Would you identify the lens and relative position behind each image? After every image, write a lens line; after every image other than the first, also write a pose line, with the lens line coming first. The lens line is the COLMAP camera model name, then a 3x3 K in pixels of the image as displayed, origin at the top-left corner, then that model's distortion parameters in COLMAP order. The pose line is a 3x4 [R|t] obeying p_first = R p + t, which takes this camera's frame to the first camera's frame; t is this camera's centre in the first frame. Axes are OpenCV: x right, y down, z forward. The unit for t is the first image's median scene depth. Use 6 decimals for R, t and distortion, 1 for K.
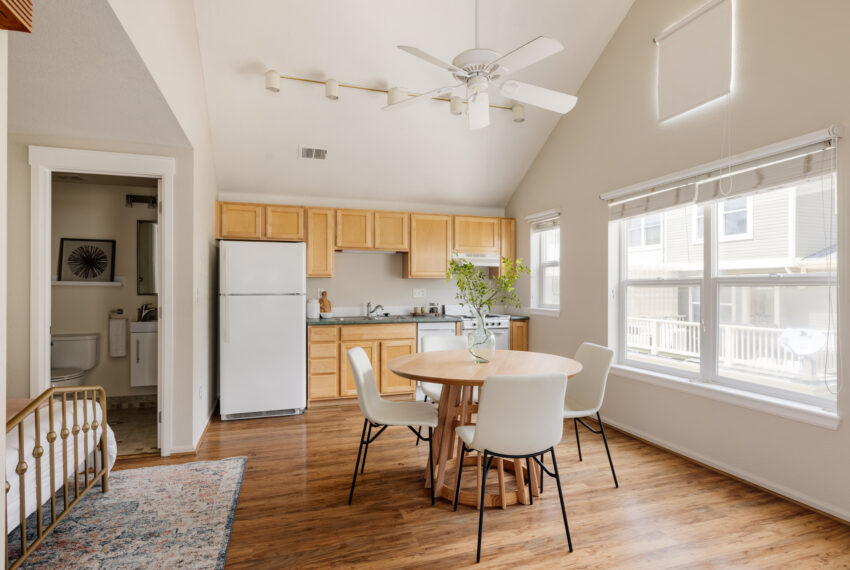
lens RADIAL K [[458.2, 0, 425.5], [0, 458.2, 289.8], [0, 0, 1]] dist [-0.001593, -0.000033]
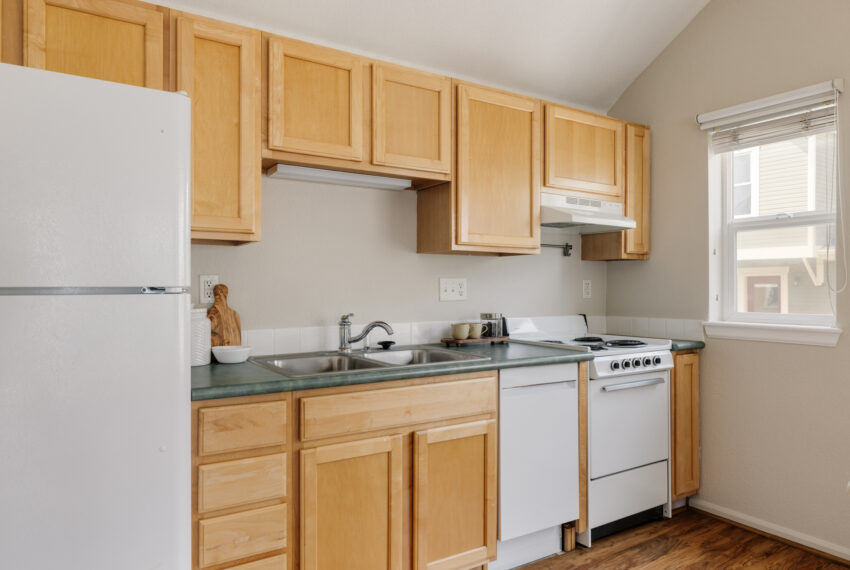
lens RADIAL K [[566.7, 0, 426.5], [0, 566.7, 285.8], [0, 0, 1]] dist [0.005281, 0.000848]
pose [[0.968658, 0.000031, 0.248398, -0.175702], [0.001661, 0.999977, -0.006602, 0.007989], [-0.248393, 0.006808, 0.968635, 0.544640]]
